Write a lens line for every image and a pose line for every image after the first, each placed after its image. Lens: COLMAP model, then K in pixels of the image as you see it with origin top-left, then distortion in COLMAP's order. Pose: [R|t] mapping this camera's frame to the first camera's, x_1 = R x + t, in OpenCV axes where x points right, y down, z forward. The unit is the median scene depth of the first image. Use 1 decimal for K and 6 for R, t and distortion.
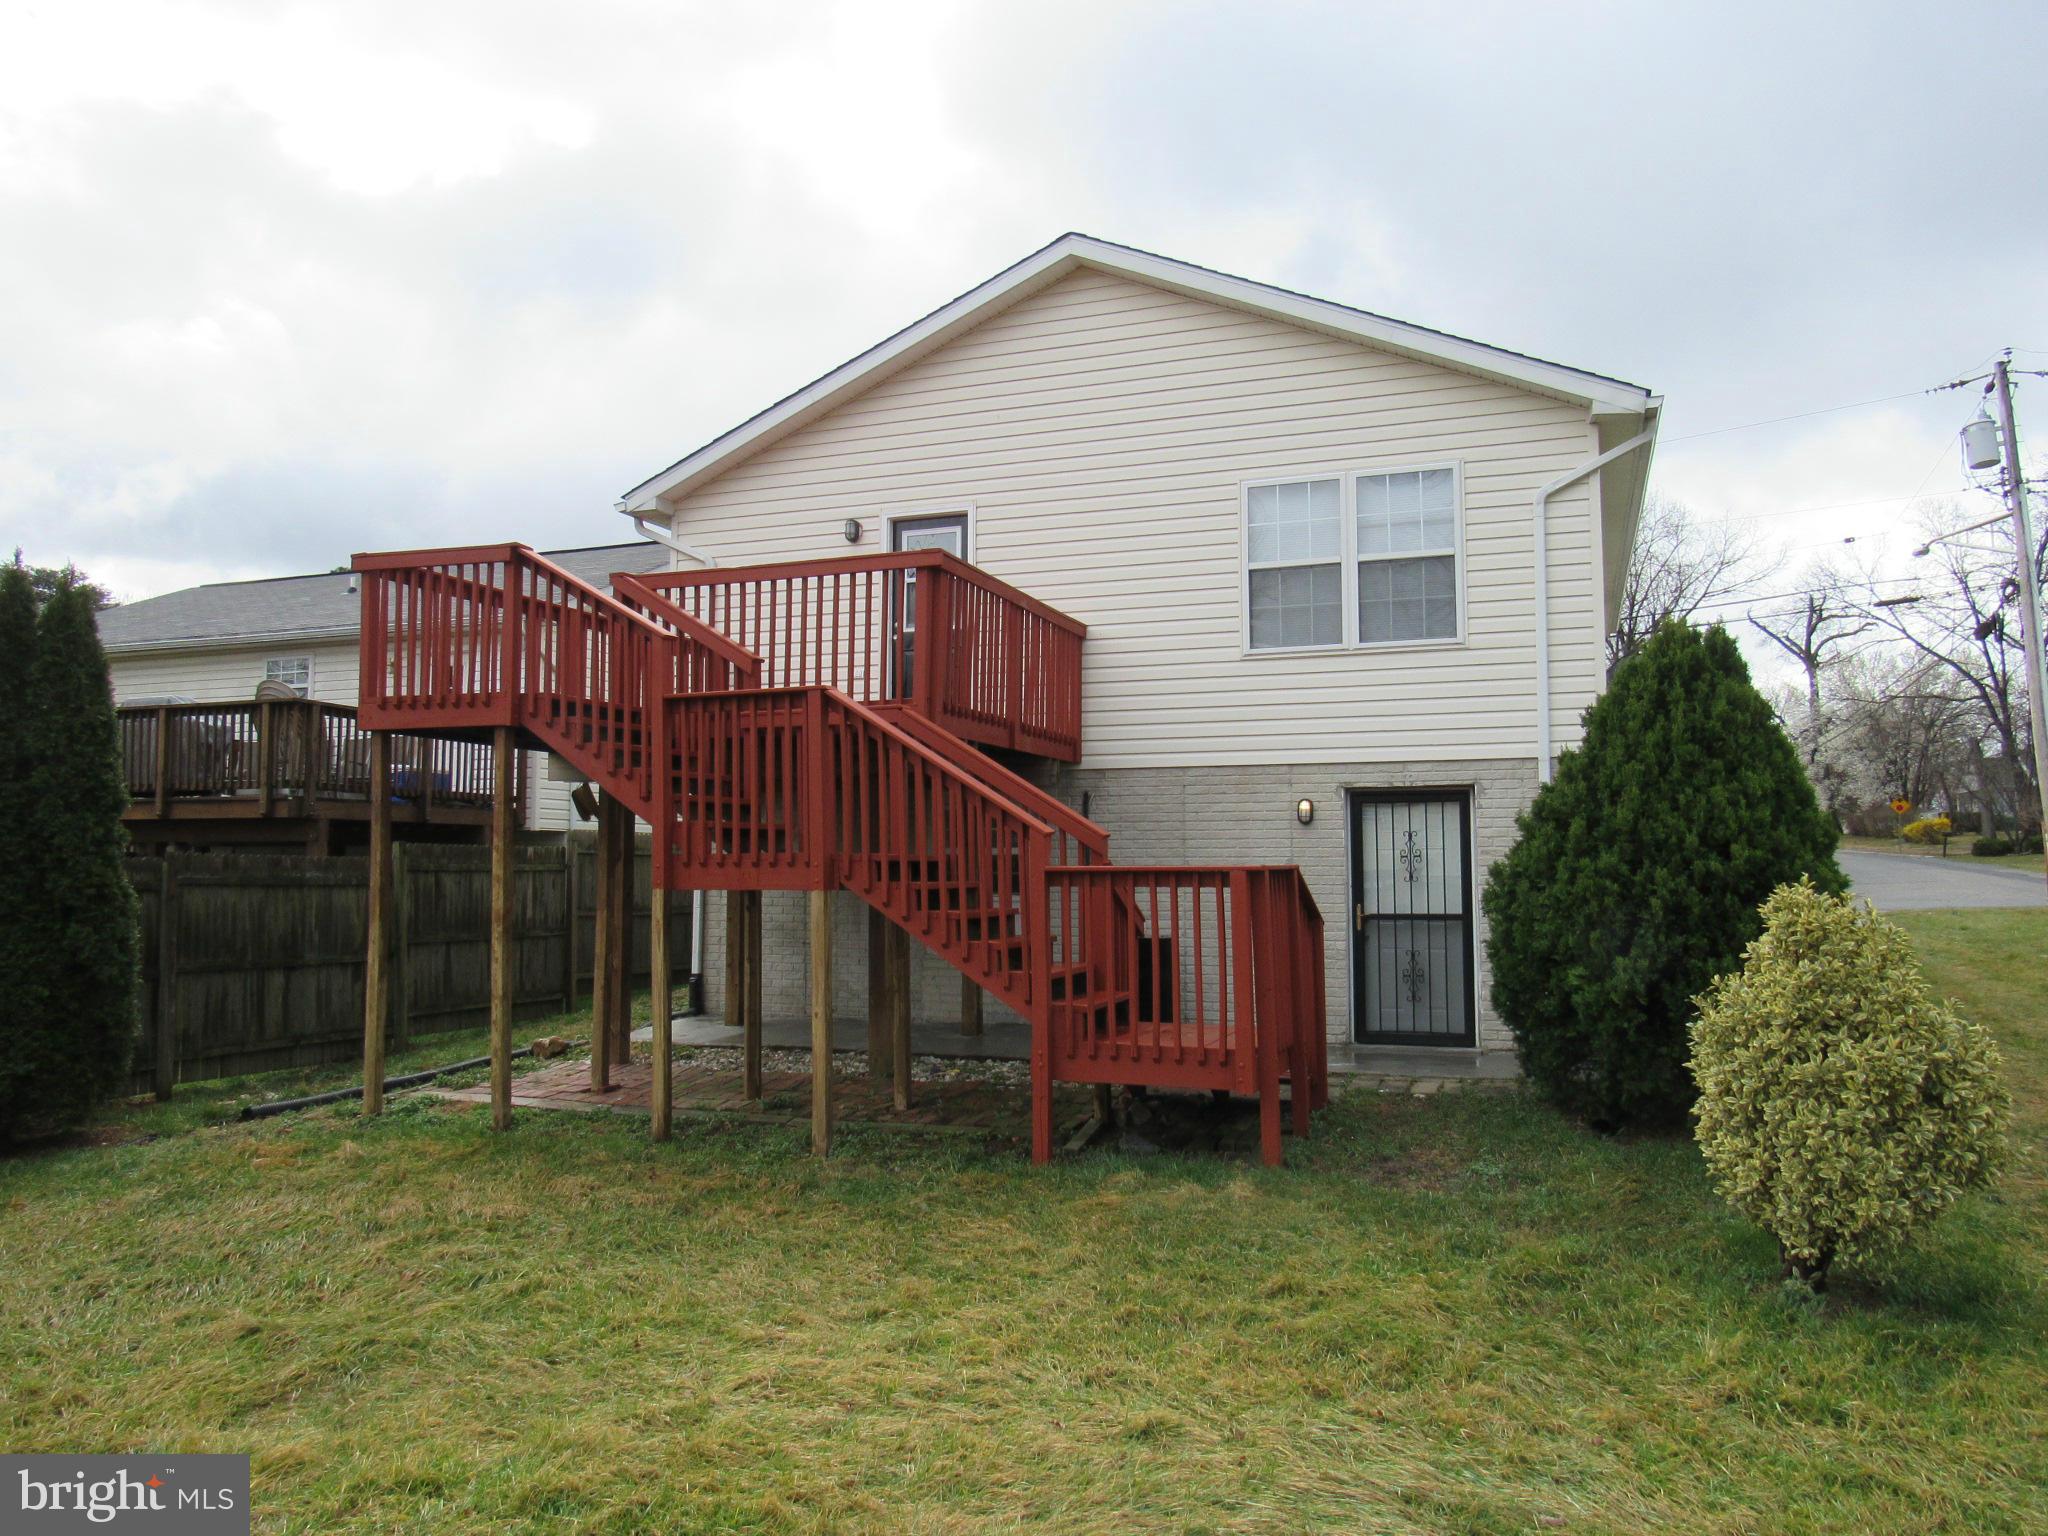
lens RADIAL K [[1469.0, 0, 1024.0], [0, 1469.0, 768.0], [0, 0, 1]] dist [-0.022738, 0.006155]
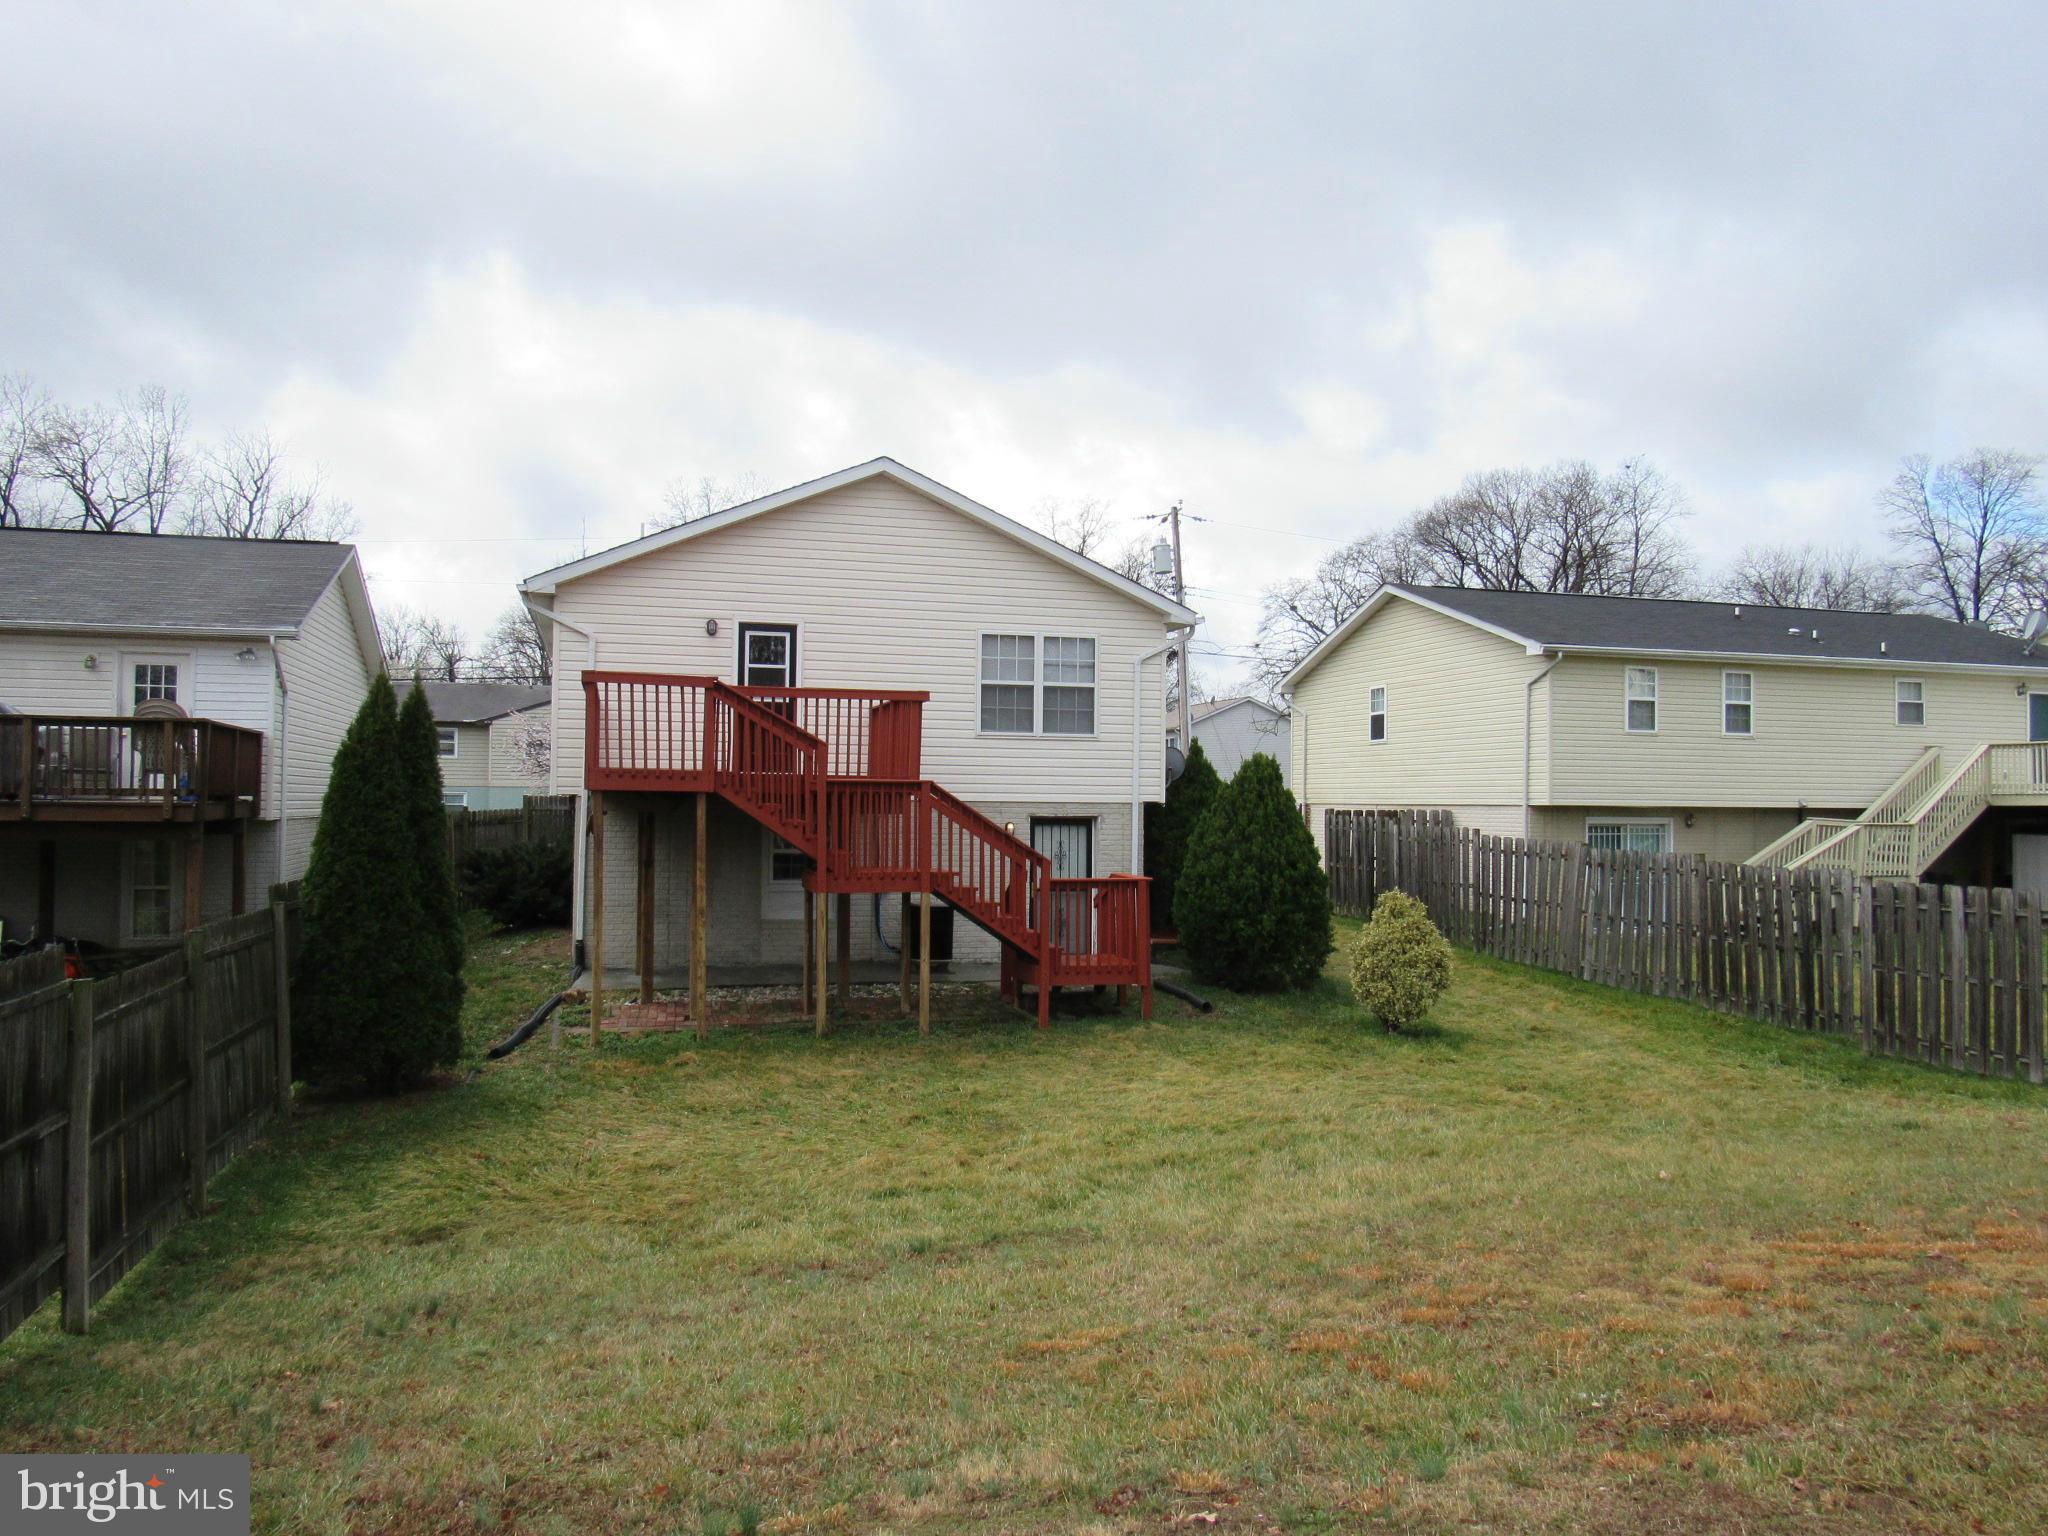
lens RADIAL K [[1469.0, 0, 1024.0], [0, 1469.0, 768.0], [0, 0, 1]] dist [-0.022738, 0.006155]
pose [[0.805012, 0.021060, 0.592885, -0.825366], [-0.051677, 0.998060, 0.034714, -0.103828], [-0.591004, -0.058583, 0.804538, -0.391571]]
